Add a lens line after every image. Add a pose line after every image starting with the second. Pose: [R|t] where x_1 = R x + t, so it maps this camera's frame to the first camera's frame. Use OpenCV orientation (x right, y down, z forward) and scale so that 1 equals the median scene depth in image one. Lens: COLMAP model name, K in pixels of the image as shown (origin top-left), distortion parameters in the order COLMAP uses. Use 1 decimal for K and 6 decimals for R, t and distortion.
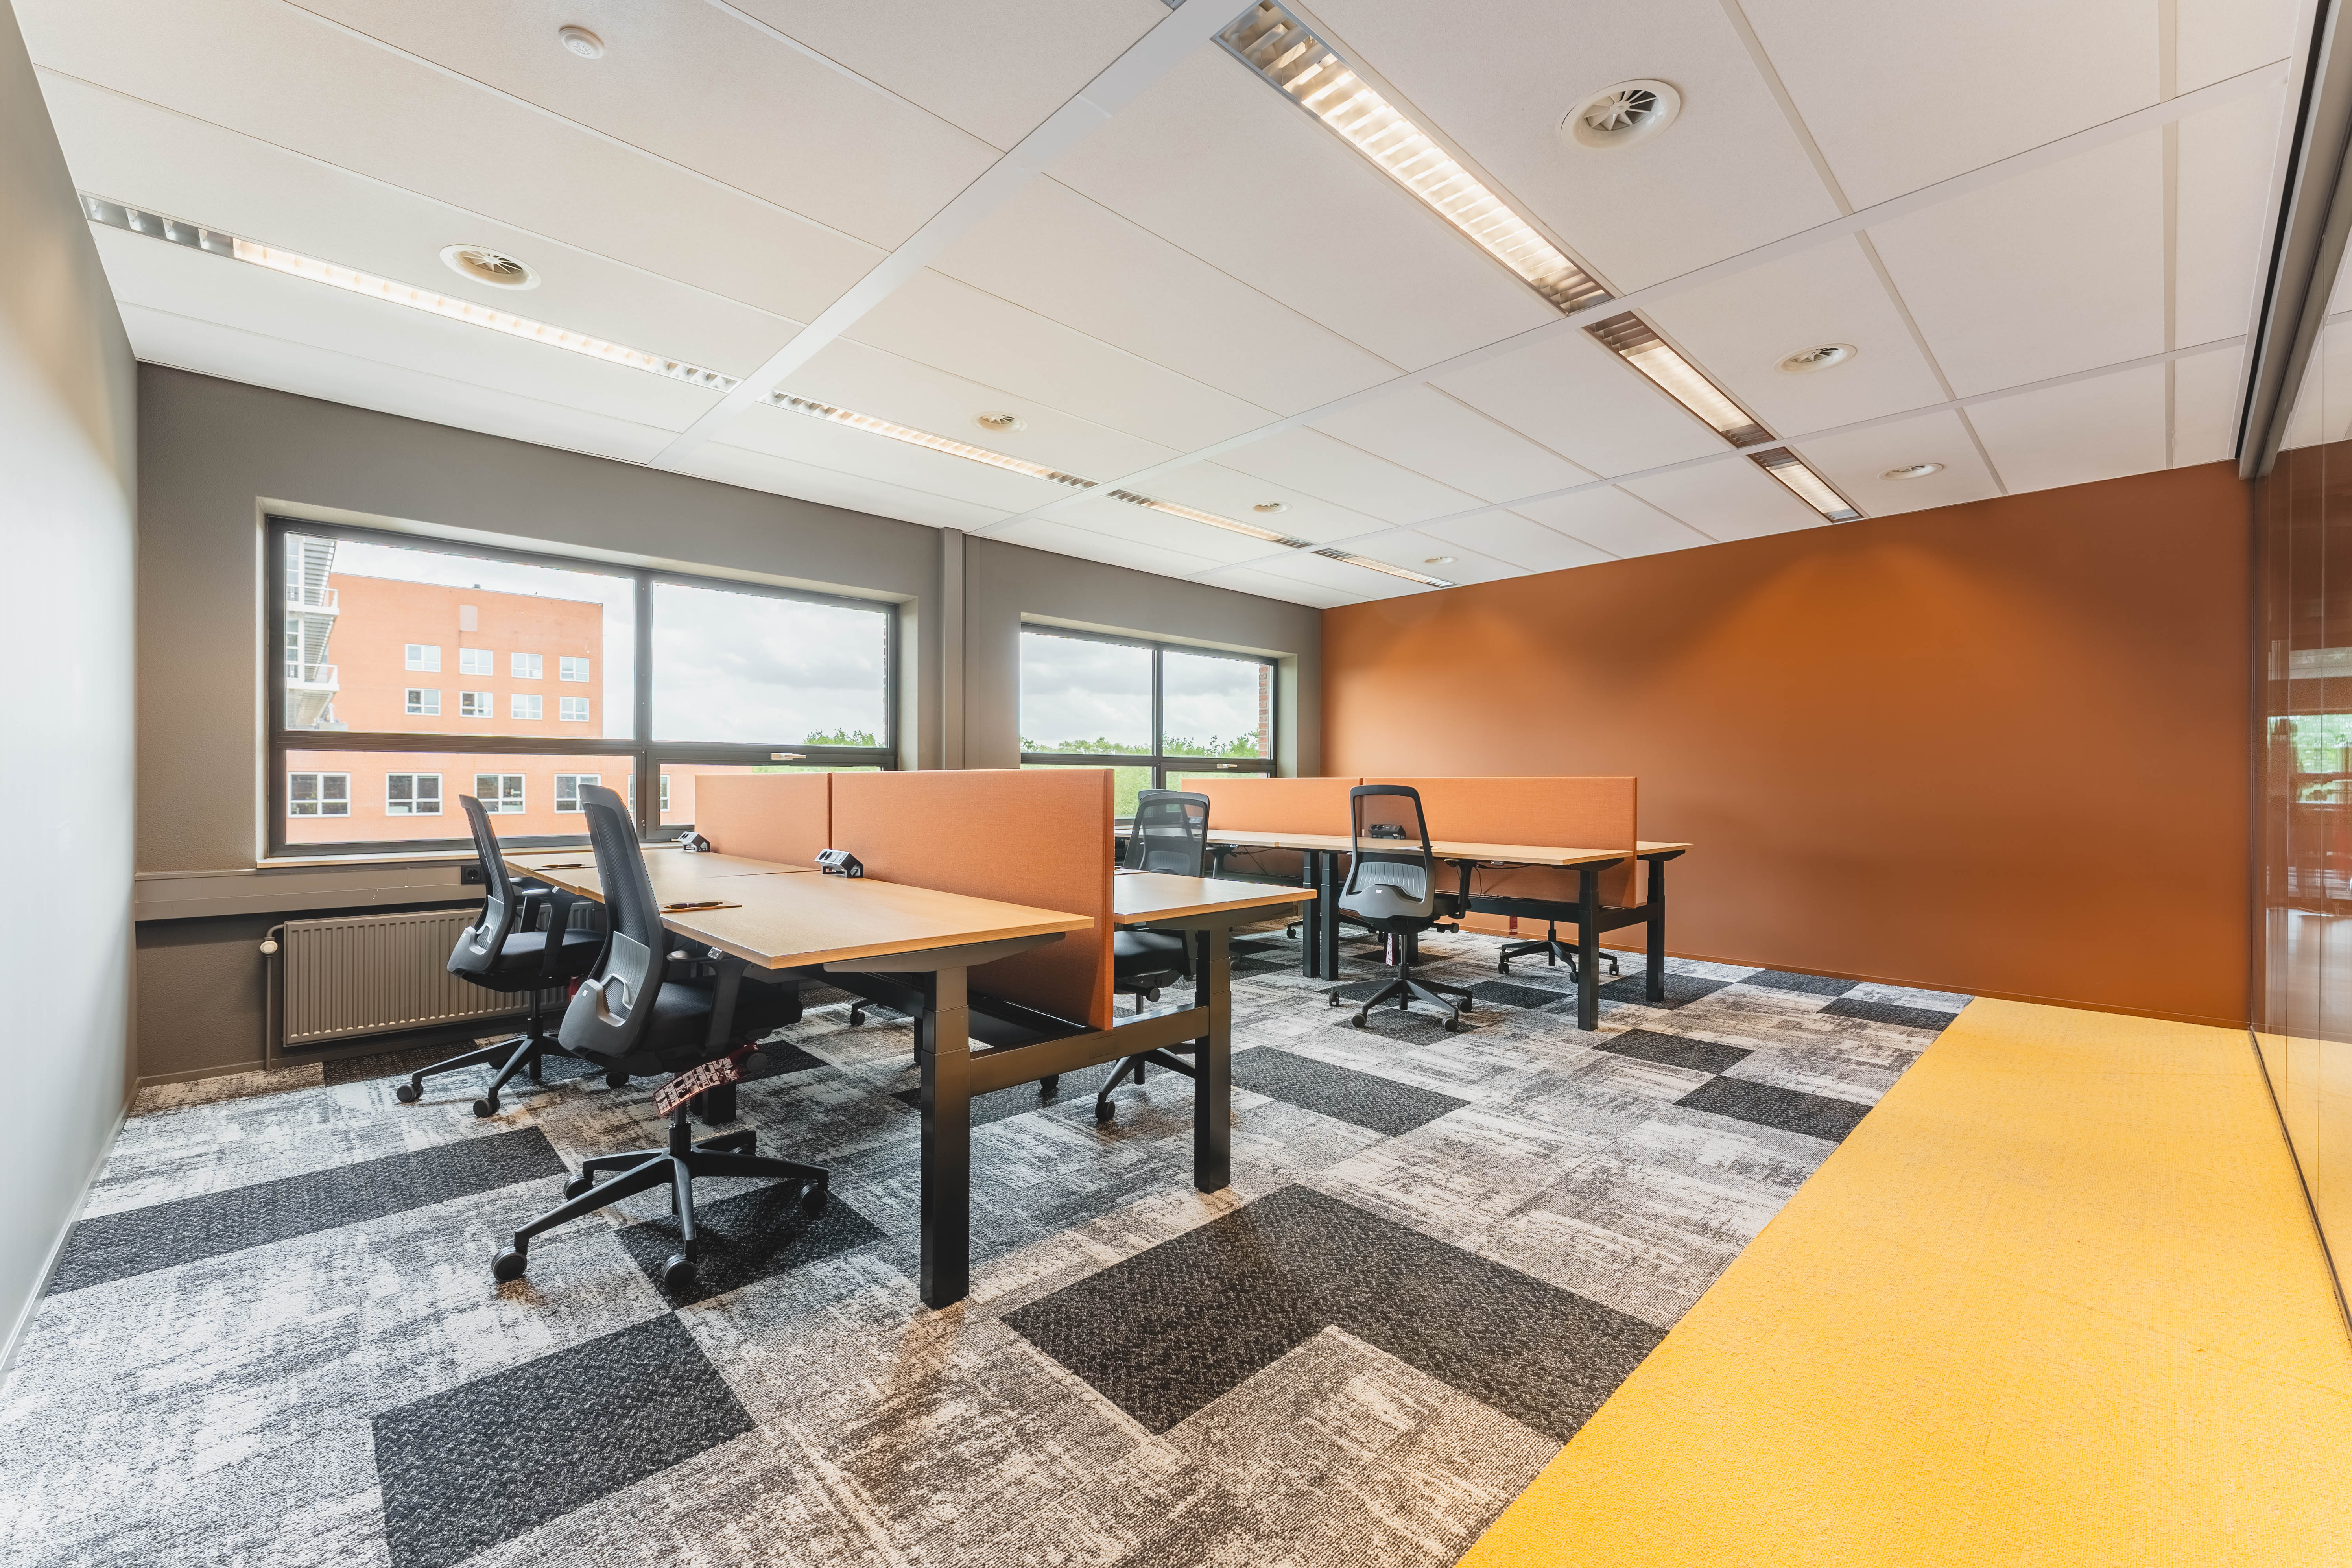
lens RADIAL K [[942.7, 0, 1176.0], [0, 942.7, 784.0], [0, 0, 1]] dist [0.000965, 0.000103]
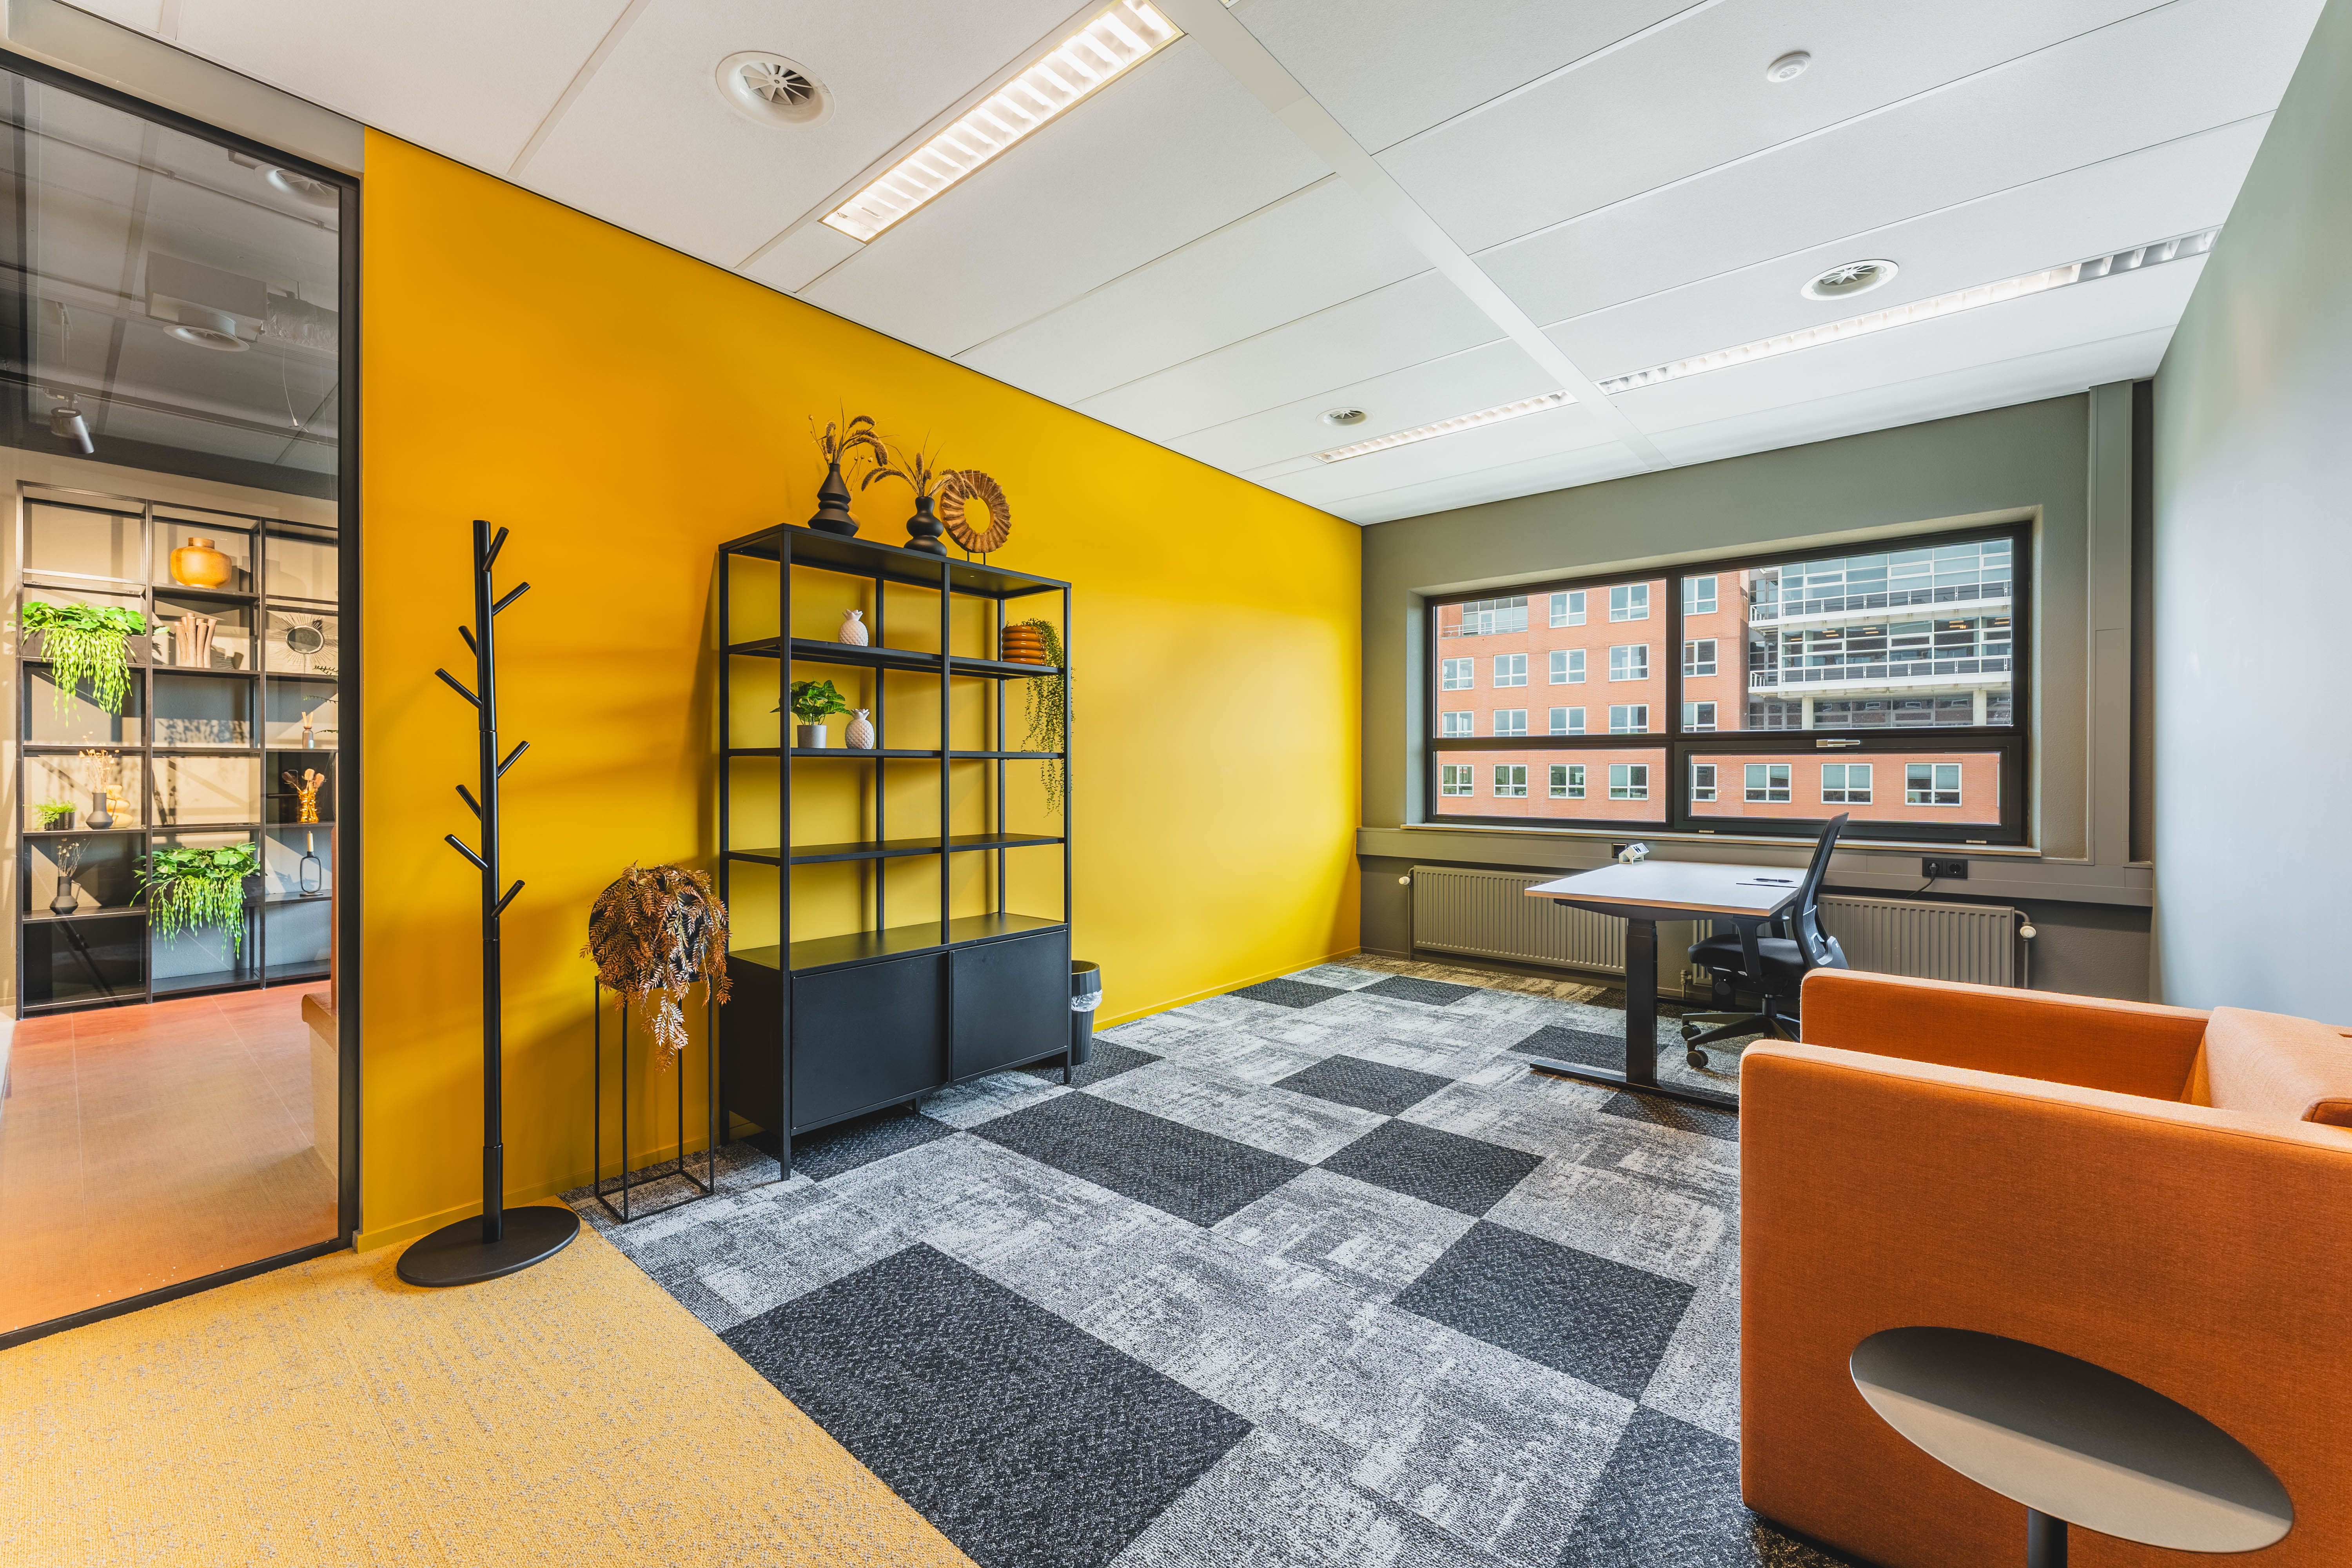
lens RADIAL K [[936.1, 0, 1176.0], [0, 936.1, 784.0], [0, 0, 1]] dist [-0.061552, 0.000036]
pose [[0.107258, 0.008512, -0.994195, 0.457892], [0.001899, 0.999960, 0.008767, 0.001639], [0.994229, -0.002828, 0.107237, 0.406474]]
